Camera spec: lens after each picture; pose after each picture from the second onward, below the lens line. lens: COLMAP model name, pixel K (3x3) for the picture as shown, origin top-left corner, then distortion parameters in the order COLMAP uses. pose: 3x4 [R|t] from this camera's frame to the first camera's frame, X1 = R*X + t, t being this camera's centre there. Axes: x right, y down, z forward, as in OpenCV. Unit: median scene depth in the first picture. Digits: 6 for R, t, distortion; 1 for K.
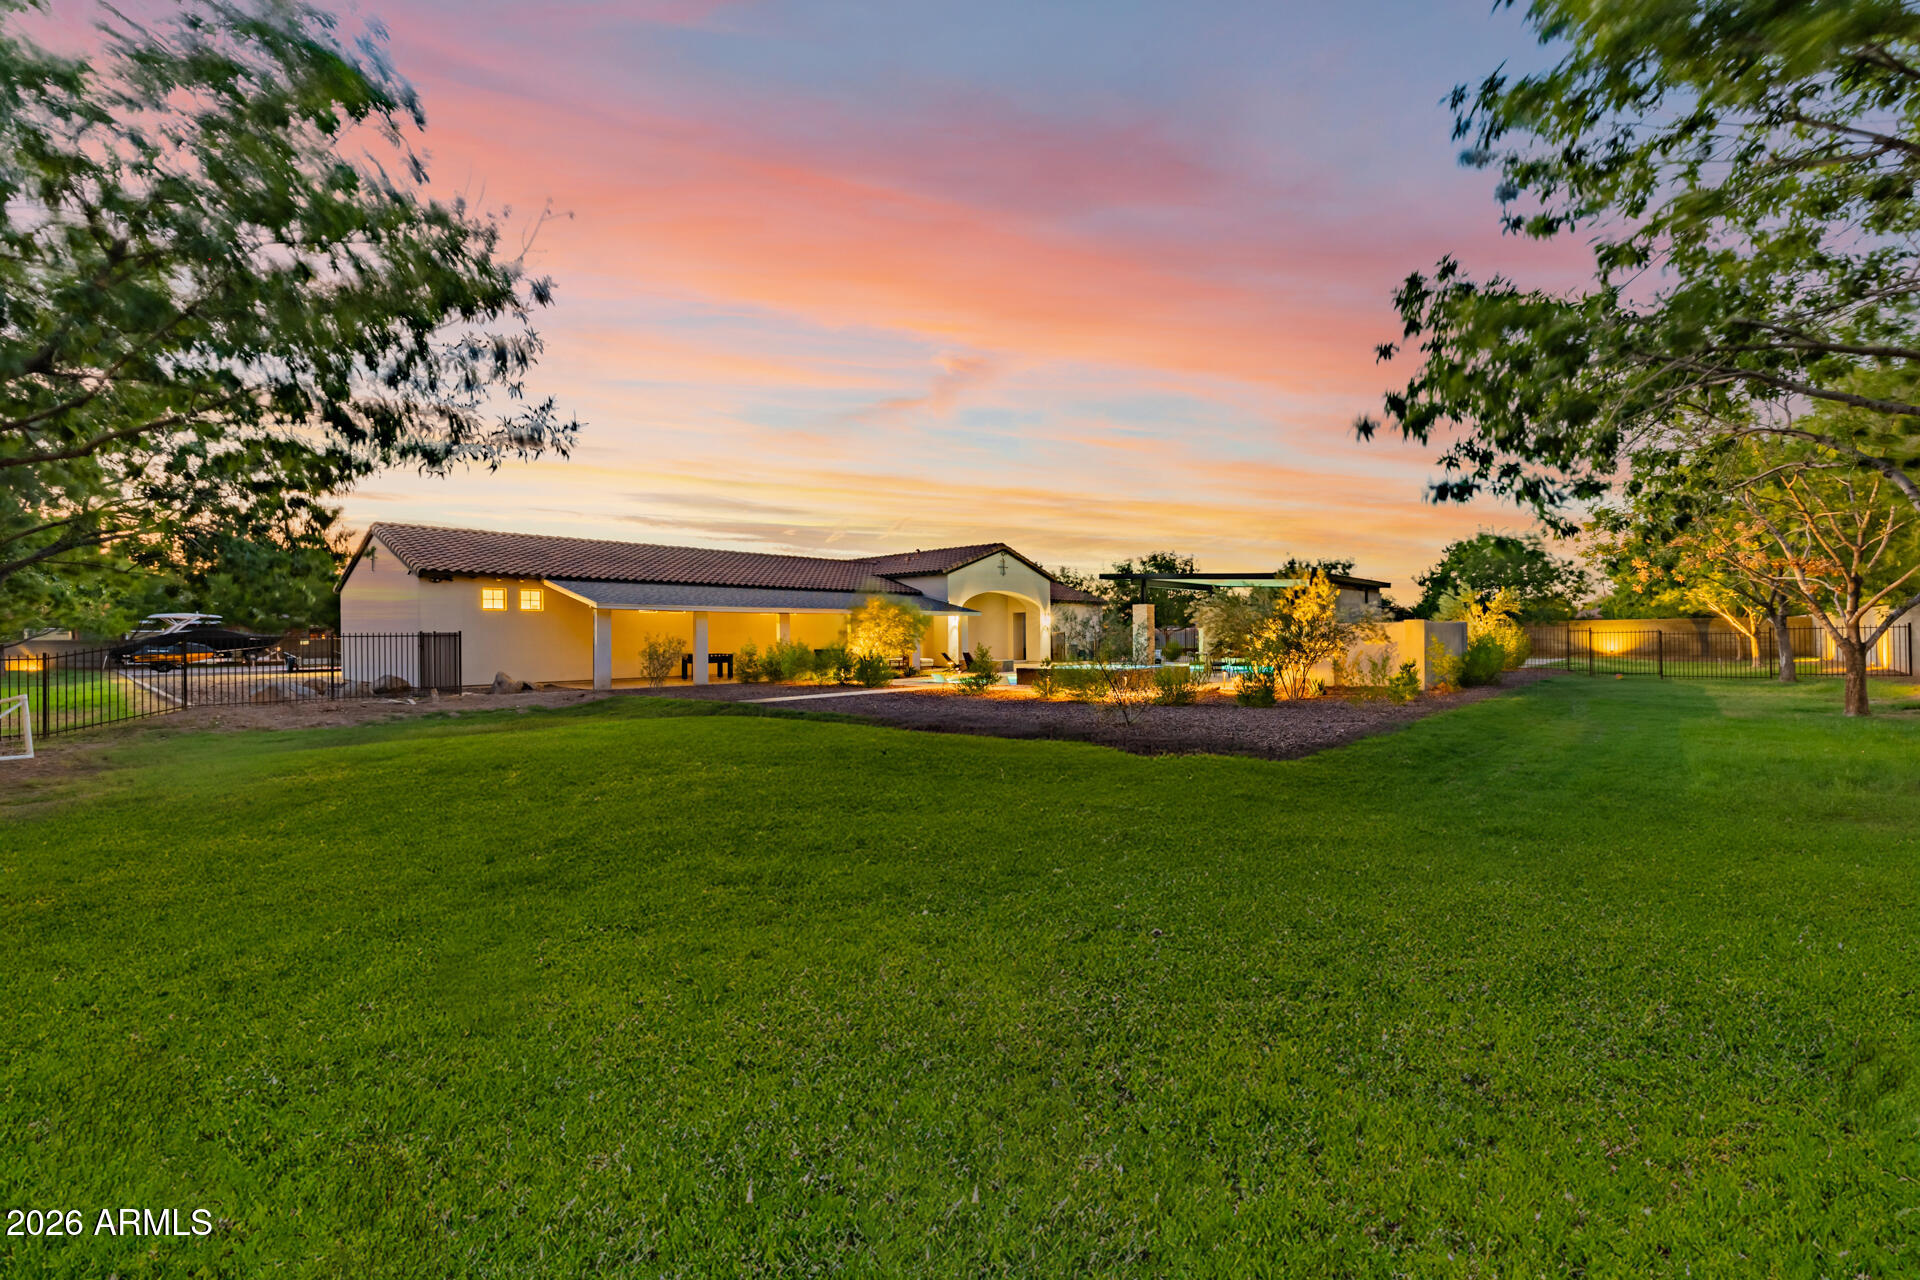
lens RADIAL K [[838.6, 0, 960.0], [0, 838.6, 640.0], [0, 0, 1]] dist [0.004797, 0.000266]
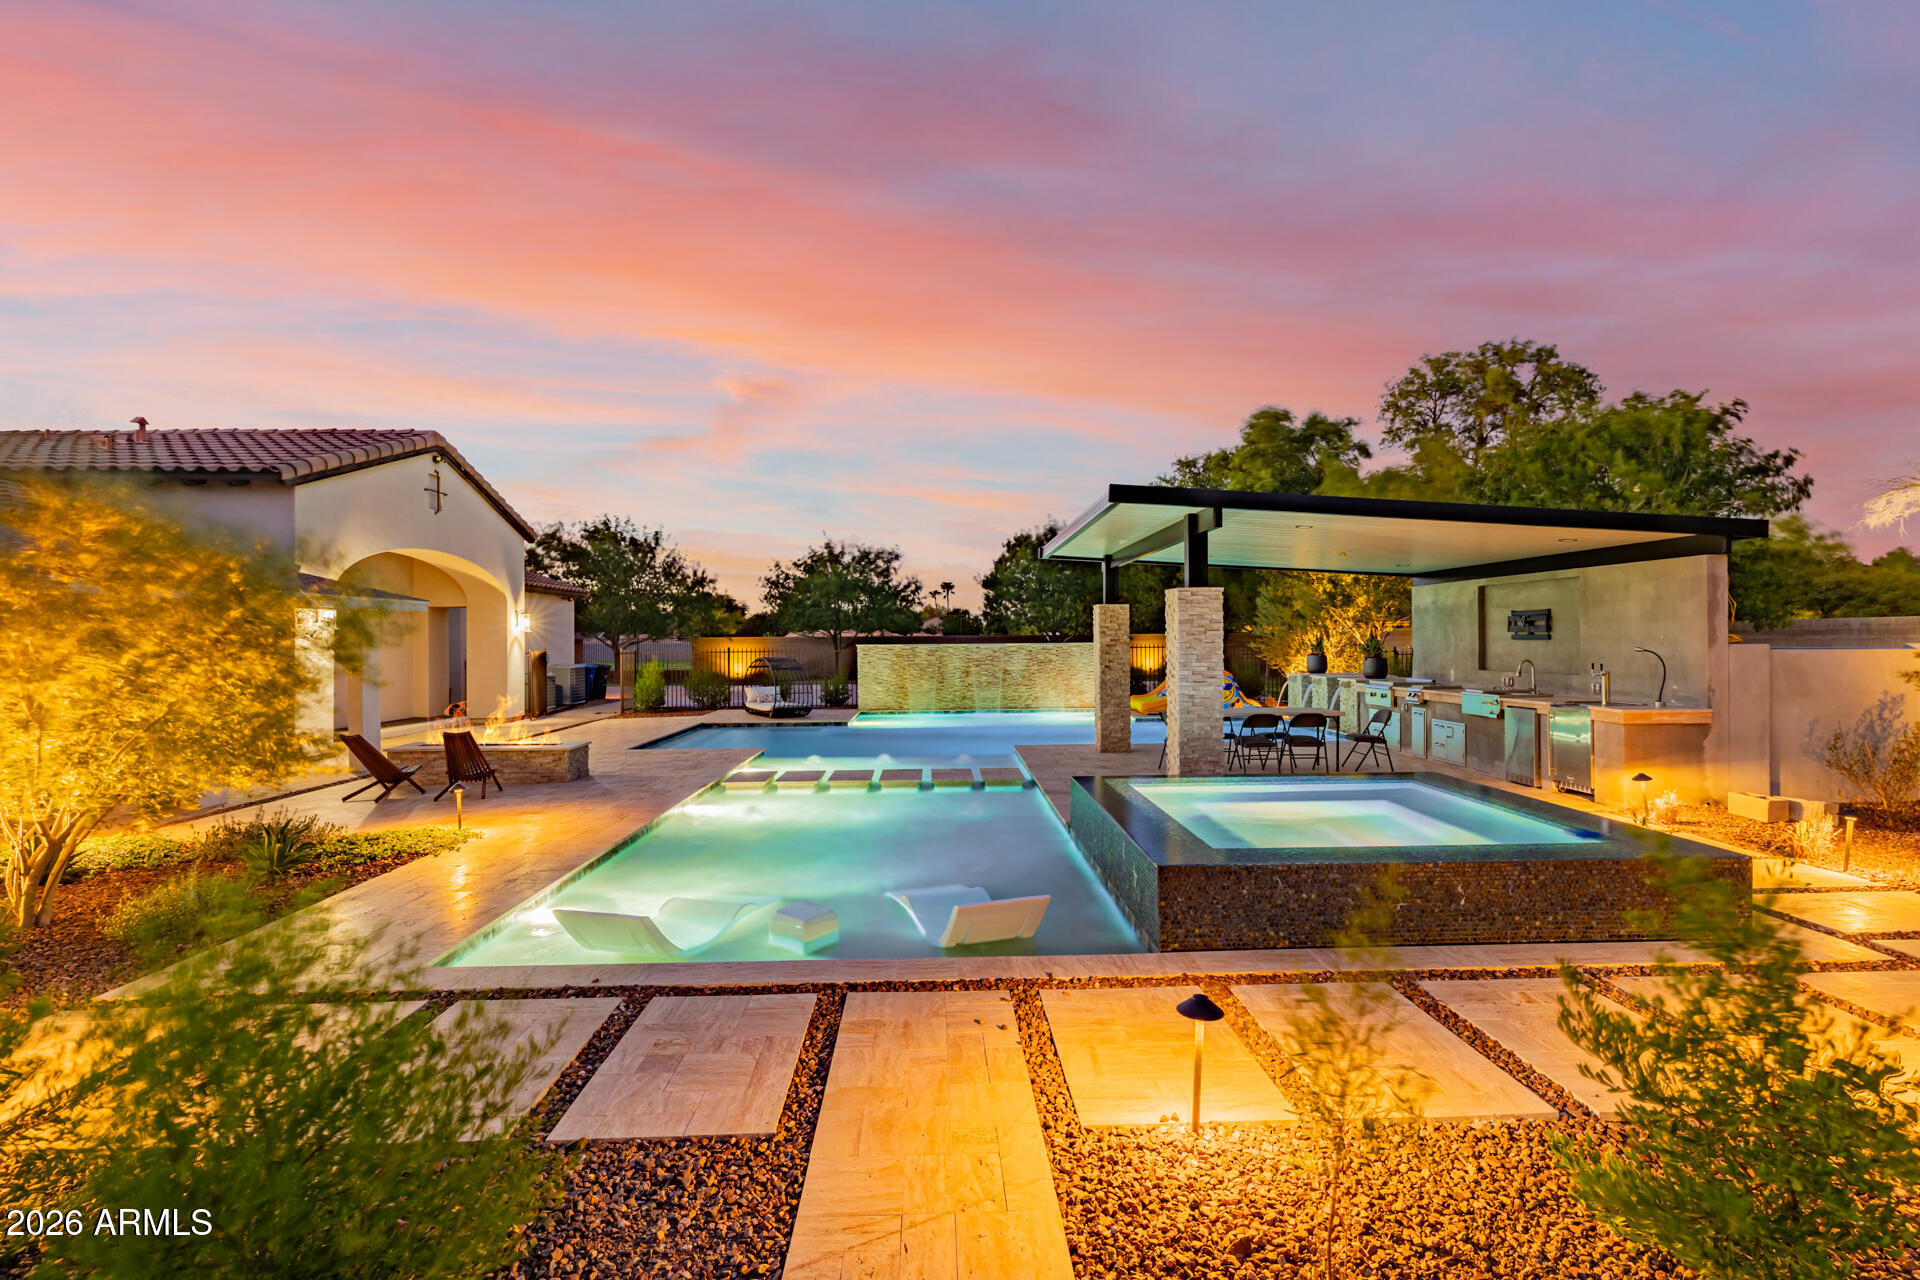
lens RADIAL K [[930.7, 0, 960.0], [0, 930.7, 640.0], [0, 0, 1]] dist [0.000479, -0.000032]
pose [[0.733345, -0.002966, 0.679850, -0.064318], [0.009231, 0.999942, -0.005594, -0.010340], [-0.679794, 0.010378, 0.733330, 0.476902]]
